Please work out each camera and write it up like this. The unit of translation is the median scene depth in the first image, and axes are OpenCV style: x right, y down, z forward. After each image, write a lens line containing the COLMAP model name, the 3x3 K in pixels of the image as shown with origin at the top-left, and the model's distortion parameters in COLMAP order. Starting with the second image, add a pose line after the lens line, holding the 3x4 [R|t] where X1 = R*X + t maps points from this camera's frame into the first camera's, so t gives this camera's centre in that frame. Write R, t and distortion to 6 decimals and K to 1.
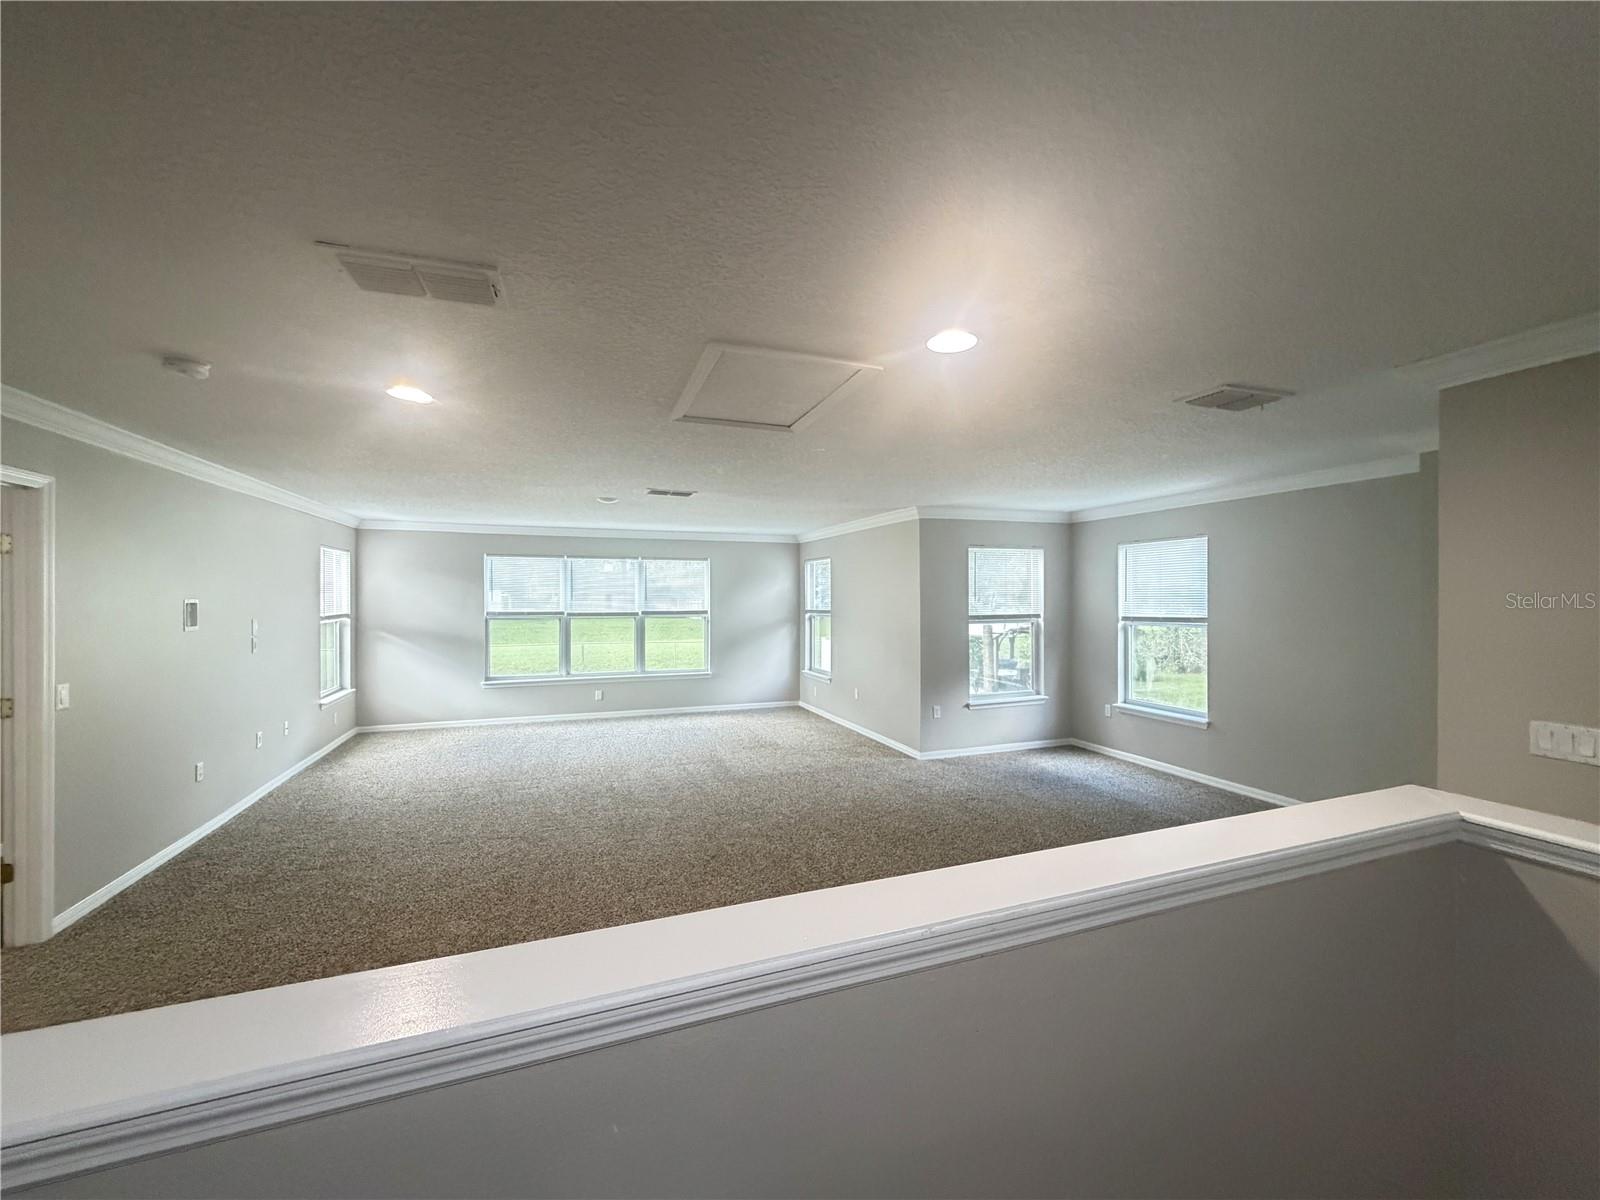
lens RADIAL K [[634.4, 0, 798.5], [0, 634.4, 597.4], [0, 0, 1]] dist [0.002174, -0.001536]
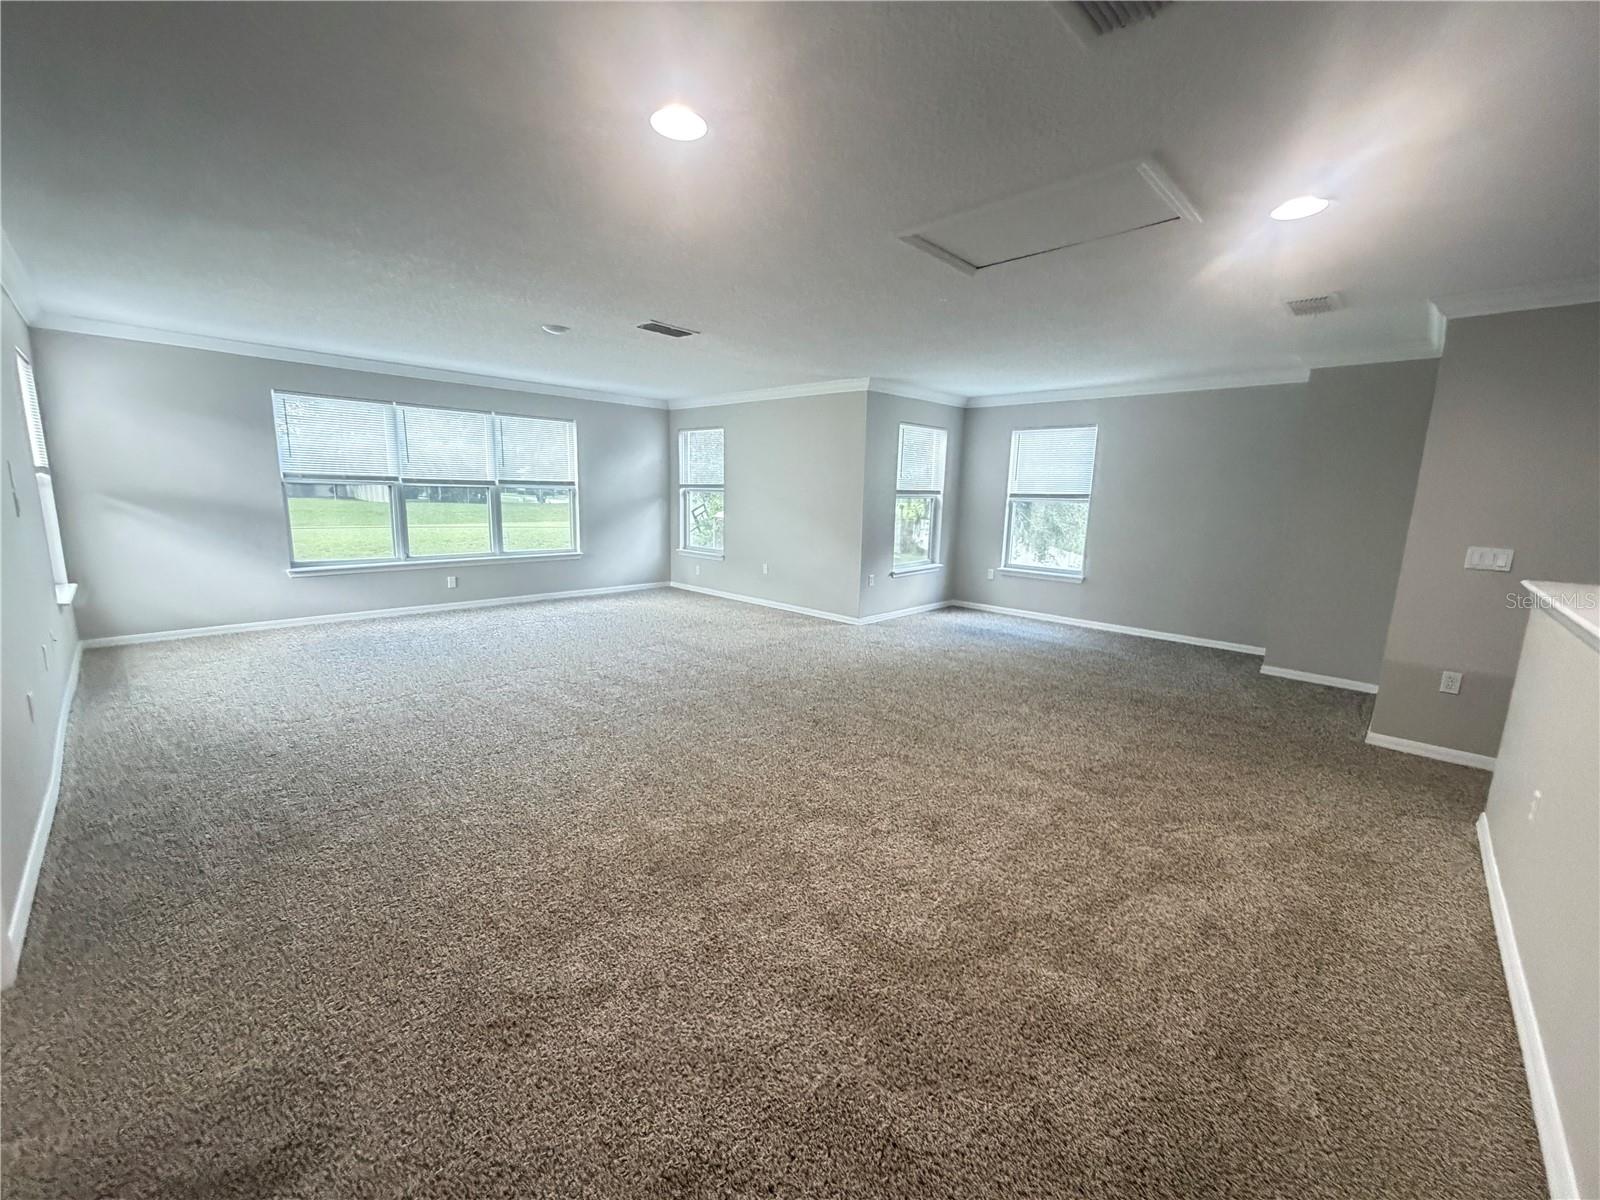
lens RADIAL K [[634.4, 0, 797.2], [0, 634.4, 598.8], [0, 0, 1]] dist [0.002174, -0.001536]
pose [[0.900945, -0.050569, 0.430976, -0.328666], [-0.026175, 0.985045, 0.170300, 0.029551], [-0.433143, -0.164712, 0.886148, 0.094384]]
